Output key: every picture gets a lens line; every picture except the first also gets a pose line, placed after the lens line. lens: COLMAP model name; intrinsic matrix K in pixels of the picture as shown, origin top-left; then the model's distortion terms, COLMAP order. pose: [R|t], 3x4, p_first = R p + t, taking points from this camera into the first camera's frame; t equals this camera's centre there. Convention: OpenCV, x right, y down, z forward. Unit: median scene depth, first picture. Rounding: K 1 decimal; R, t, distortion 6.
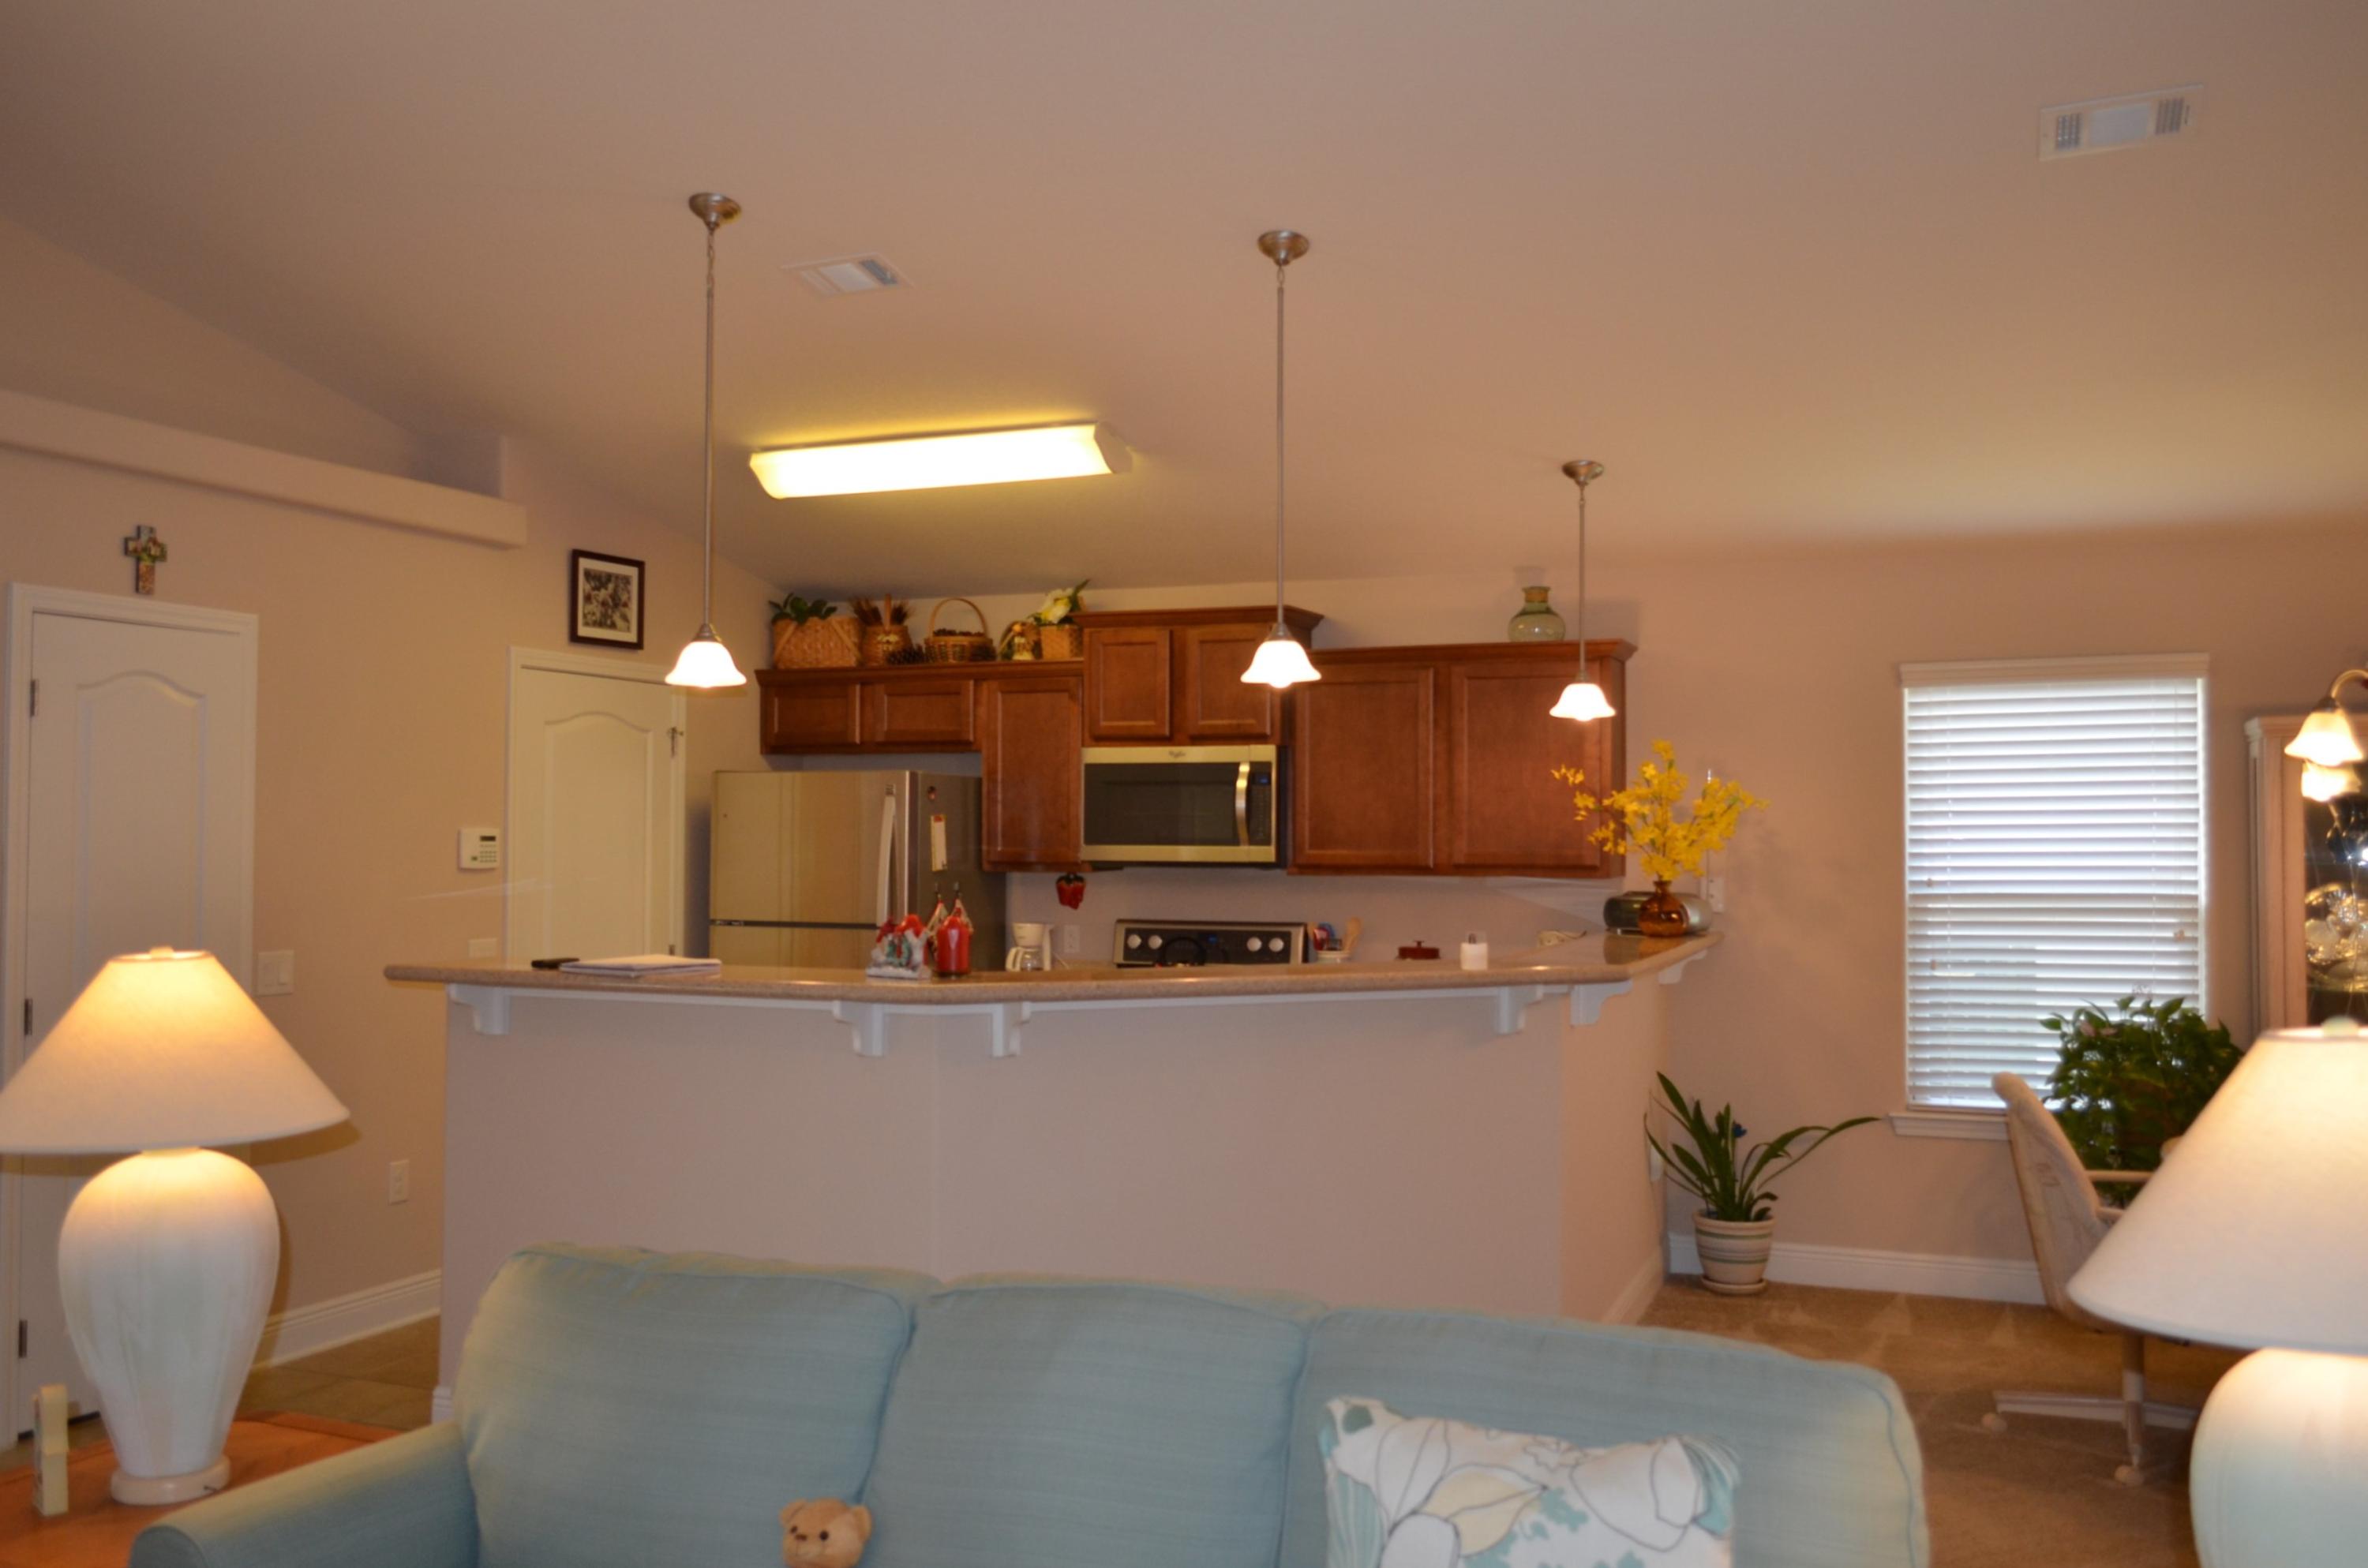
lens RADIAL K [[1986.5, 0, 1184.0], [0, 1986.5, 784.0], [0, 0, 1]] dist [0.001903, -0.002180]
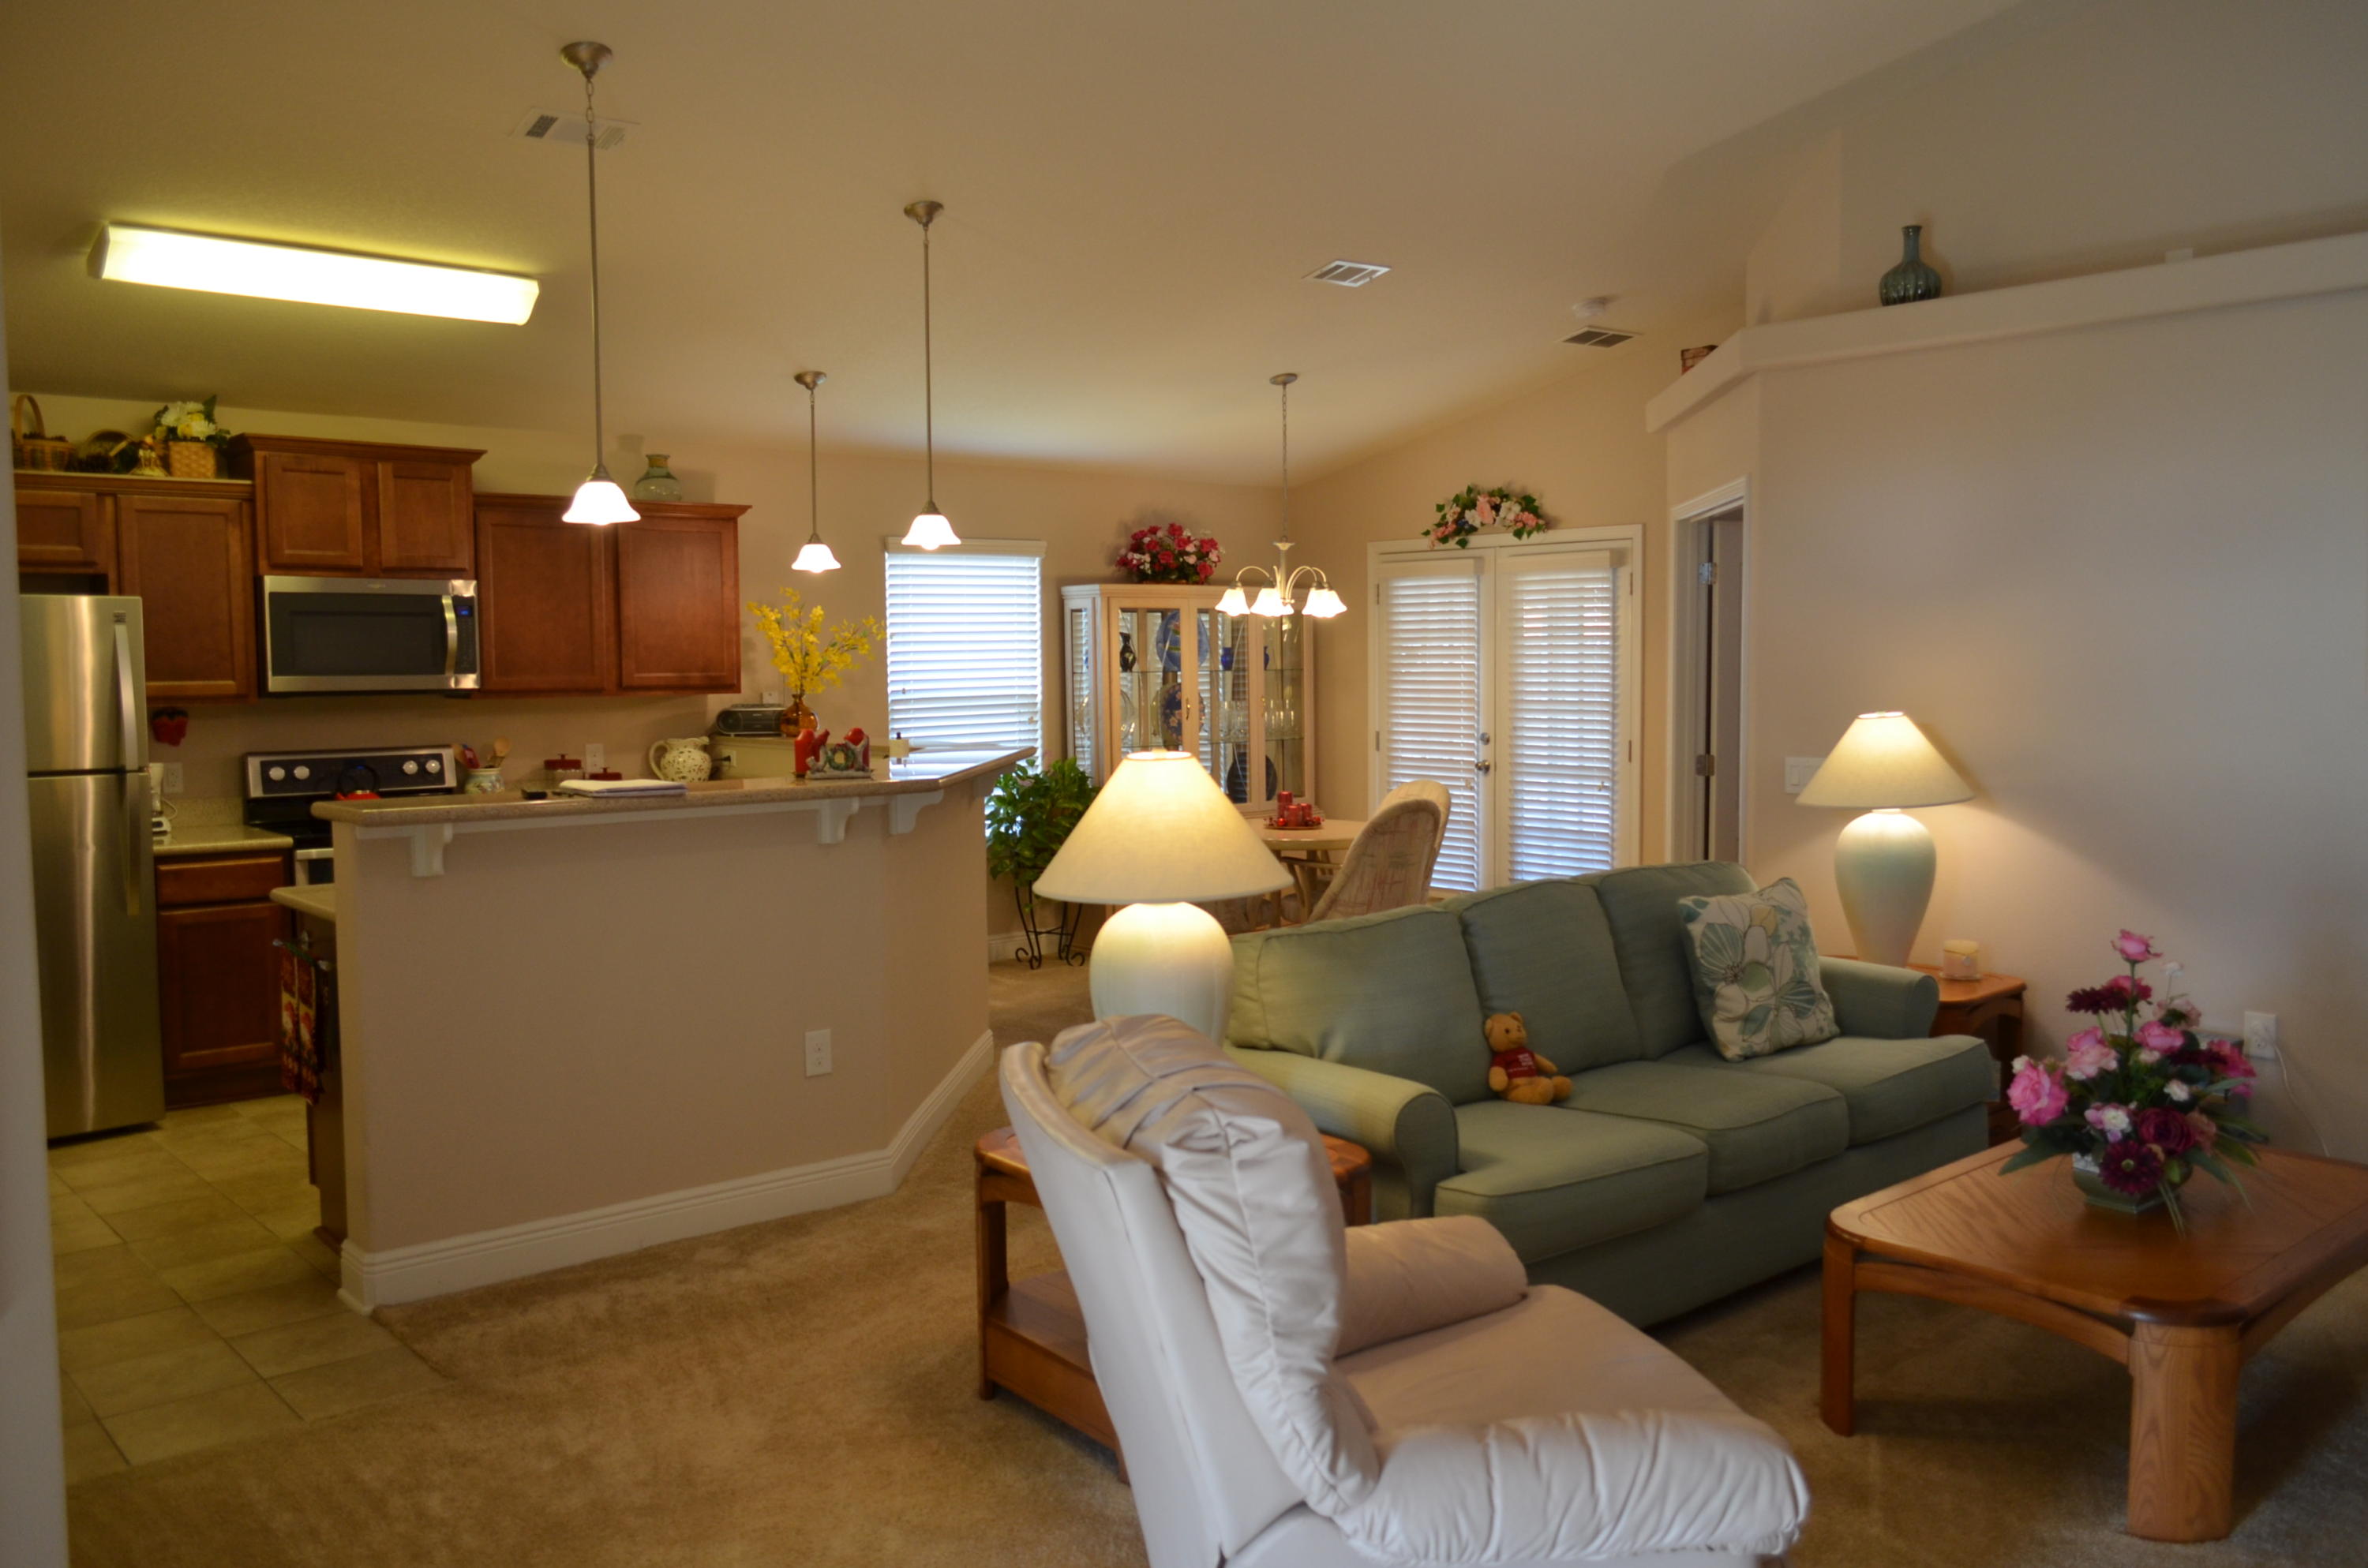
lens RADIAL K [[1816.0, 0, 1184.0], [0, 1816.0, 784.0], [0, 0, 1]] dist [0.008638, 0.000720]
pose [[0.463872, -0.070468, 0.883095, -0.728197], [-0.013616, 0.996147, 0.086641, -0.000024], [-0.885798, -0.052214, 0.461125, 0.217237]]
